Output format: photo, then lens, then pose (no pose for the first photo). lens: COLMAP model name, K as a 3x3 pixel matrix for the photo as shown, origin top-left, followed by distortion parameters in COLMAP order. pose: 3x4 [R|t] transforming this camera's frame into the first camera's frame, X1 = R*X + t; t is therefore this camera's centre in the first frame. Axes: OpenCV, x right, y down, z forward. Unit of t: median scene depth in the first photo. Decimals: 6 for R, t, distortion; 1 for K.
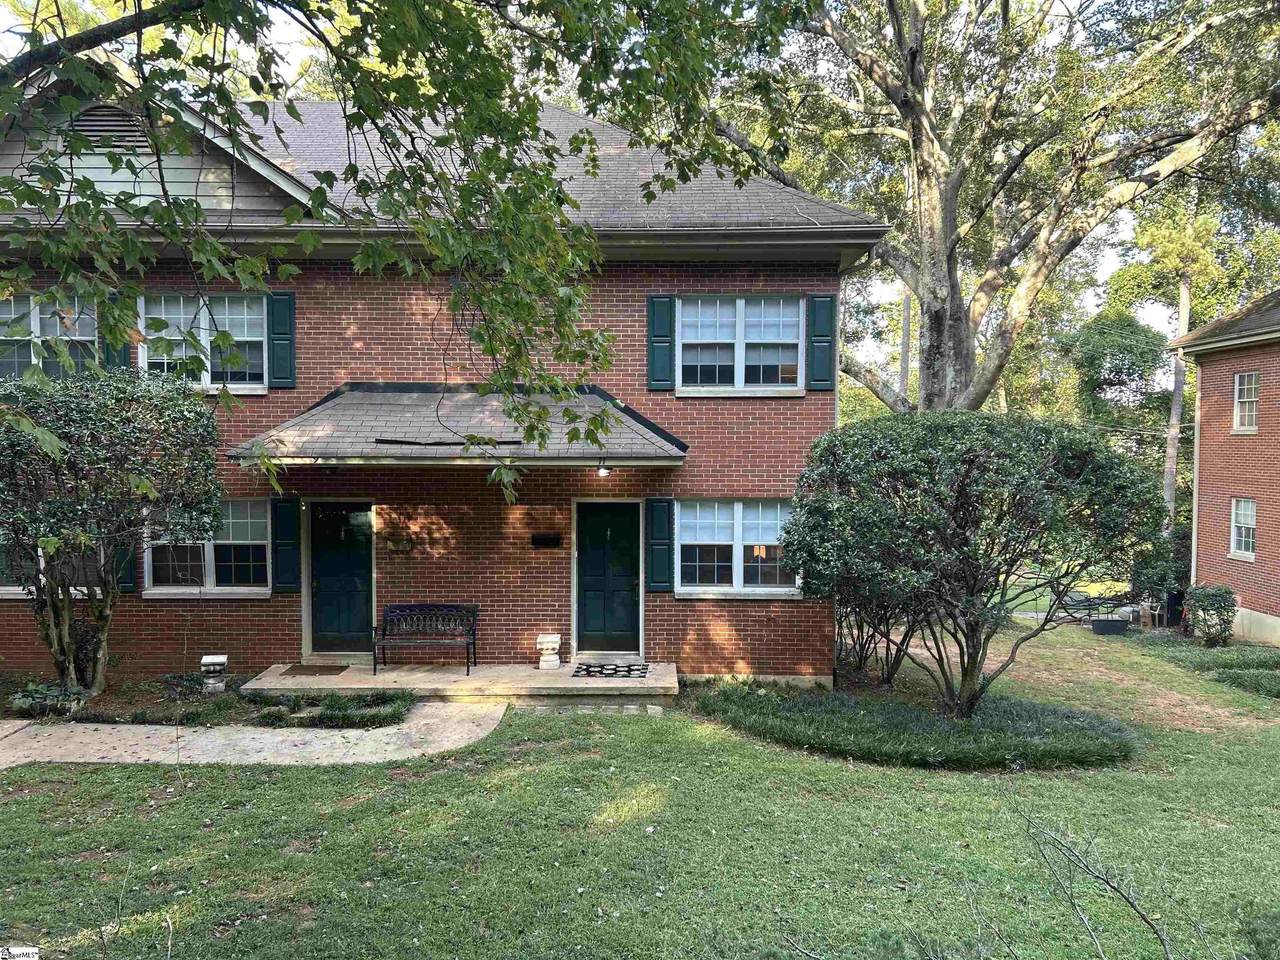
lens RADIAL K [[943.4, 0, 634.1], [0, 943.4, 476.6], [0, 0, 1]] dist [0.082558, -0.132501]
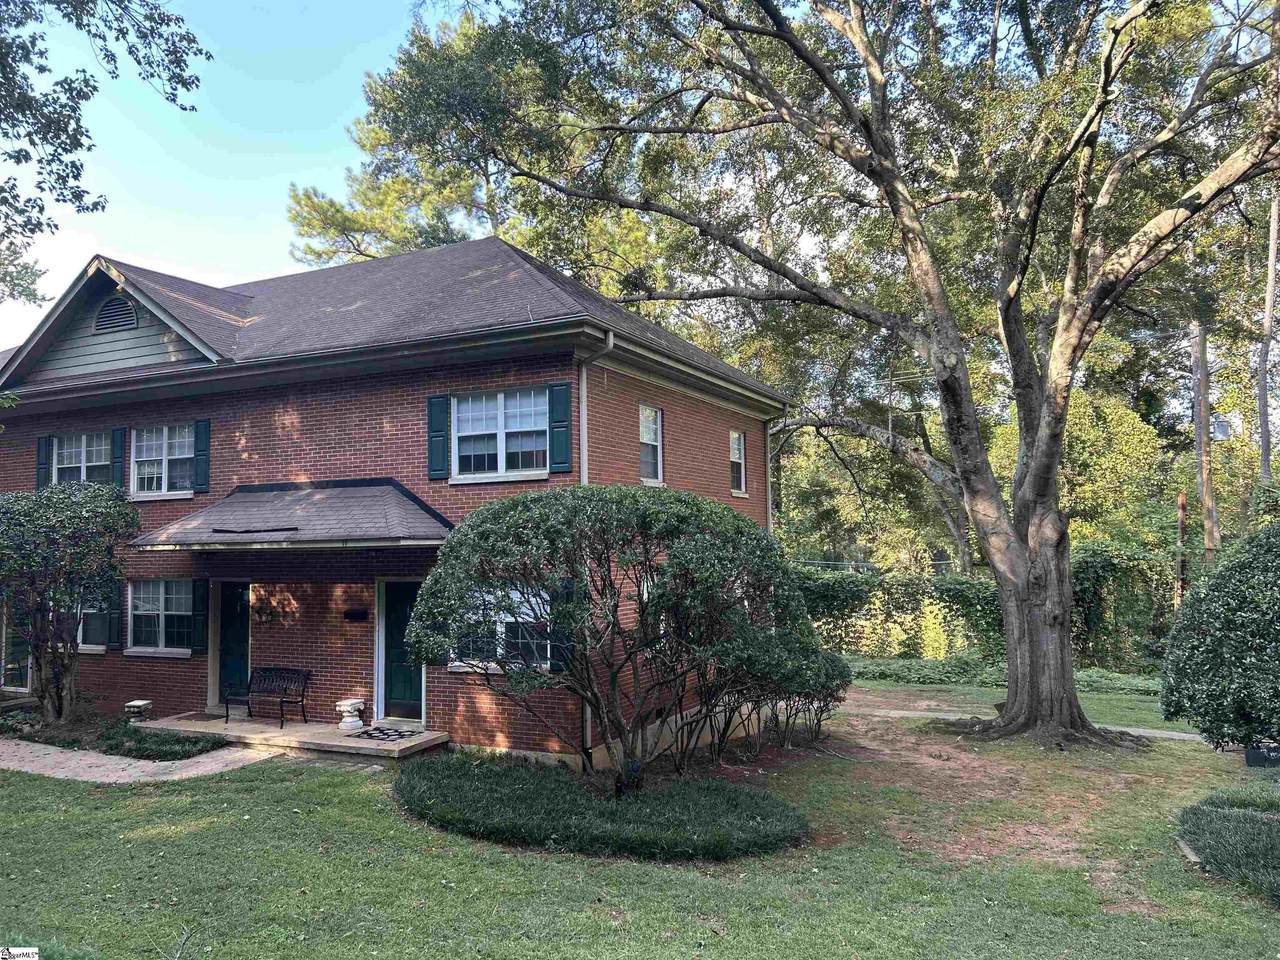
lens RADIAL K [[943.4, 0, 634.1], [0, 943.4, 476.6], [0, 0, 1]] dist [0.082558, -0.132501]
pose [[0.899268, -0.048581, -0.434691, 0.716114], [0.000819, 0.993998, -0.109394, 0.027322], [0.437397, 0.098018, 0.893911, 0.102705]]
